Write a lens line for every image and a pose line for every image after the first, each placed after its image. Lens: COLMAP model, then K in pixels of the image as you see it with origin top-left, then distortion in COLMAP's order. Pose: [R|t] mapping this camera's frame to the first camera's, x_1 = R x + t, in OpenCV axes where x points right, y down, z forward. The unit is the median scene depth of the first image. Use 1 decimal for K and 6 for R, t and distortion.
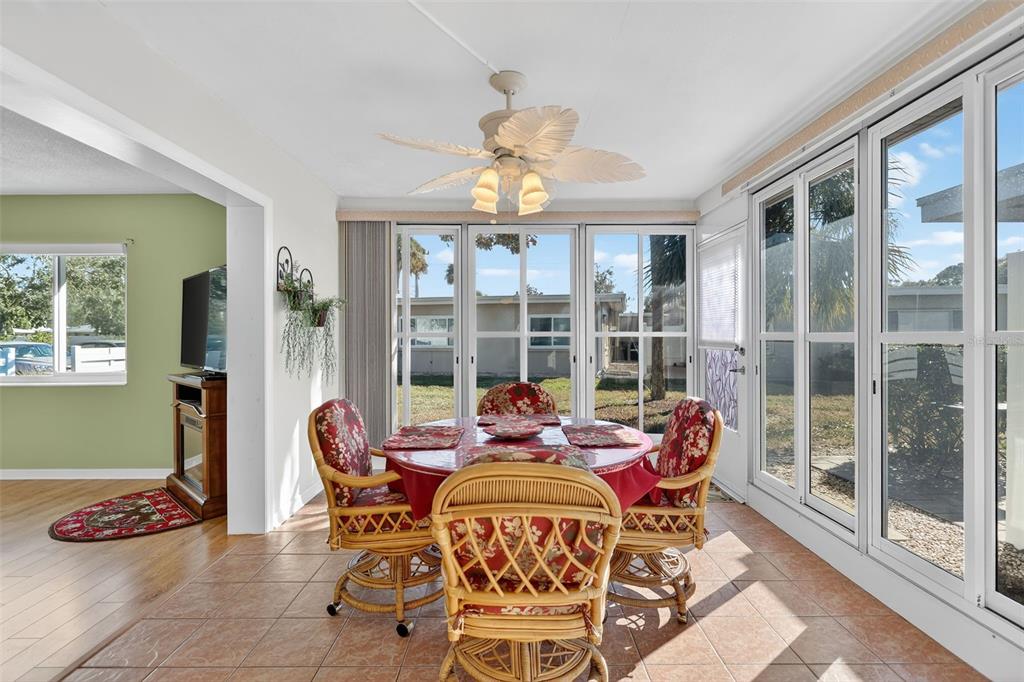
lens RADIAL K [[472.3, 0, 488.6], [0, 472.3, 346.1], [0, 0, 1]] dist [0.000487, -0.000596]
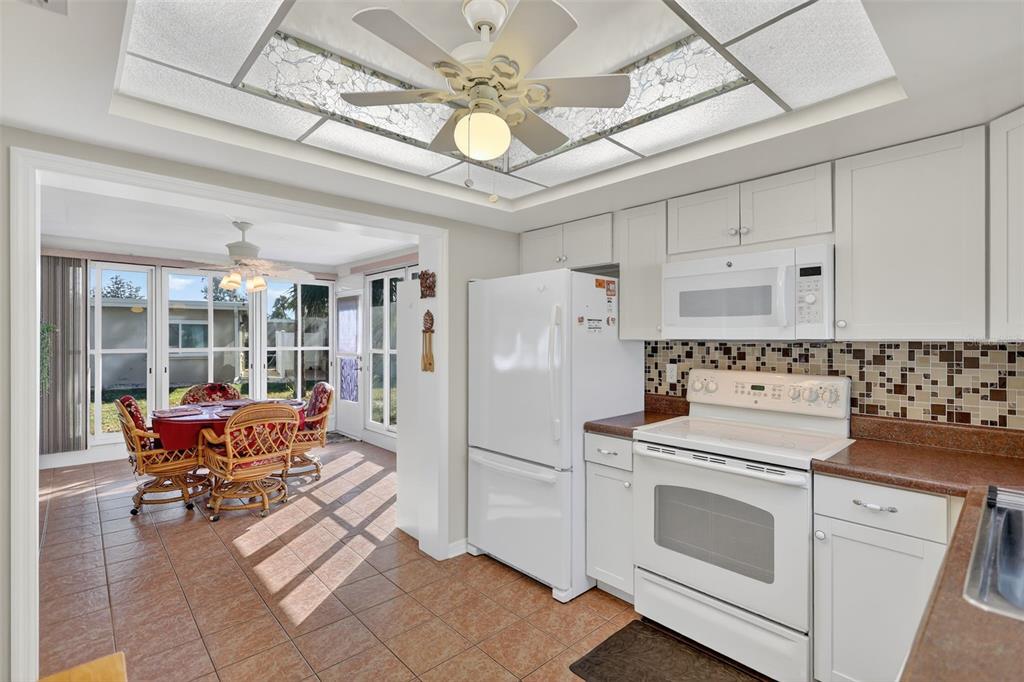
lens RADIAL K [[472.3, 0, 515.1], [0, 472.3, 337.8], [0, 0, 1]] dist [0.000487, -0.000596]
pose [[0.728776, -0.002803, 0.684746, -0.283016], [0.010375, 0.999922, -0.006950, -0.038538], [-0.684674, 0.012170, 0.728748, -0.760167]]
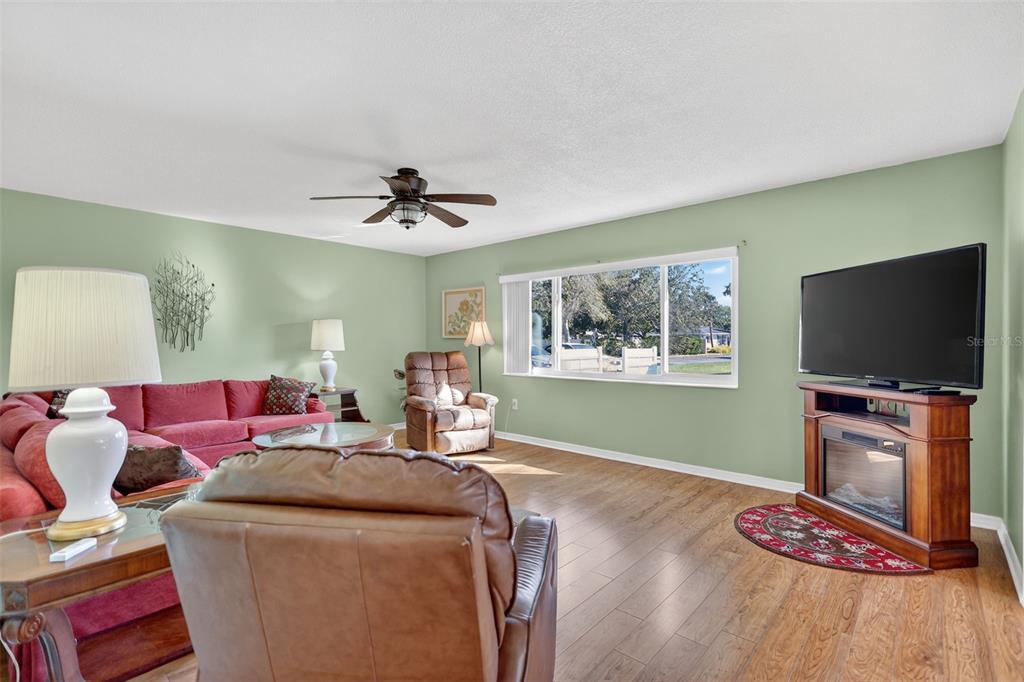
lens RADIAL K [[472.3, 0, 528.6], [0, 472.3, 338.2], [0, 0, 1]] dist [0.000487, -0.000596]
pose [[0.763725, -0.004512, -0.645526, -0.573698], [-0.010466, 0.999758, -0.019371, 0.002697], [0.645457, 0.021550, 0.763492, -0.043262]]
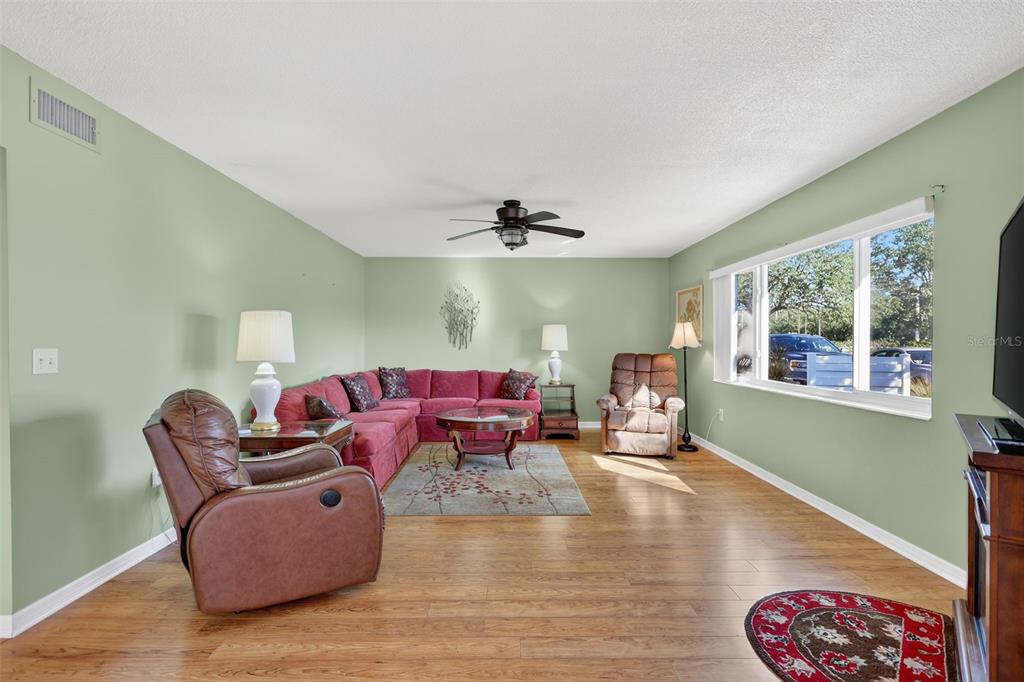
lens RADIAL K [[472.3, 0, 513.2], [0, 472.3, 335.2], [0, 0, 1]] dist [0.000487, -0.000596]
pose [[0.059668, -0.011926, -0.998147, -0.189837], [-0.022751, 0.999653, -0.013304, -0.013759], [0.997959, 0.023503, 0.059376, 0.521214]]
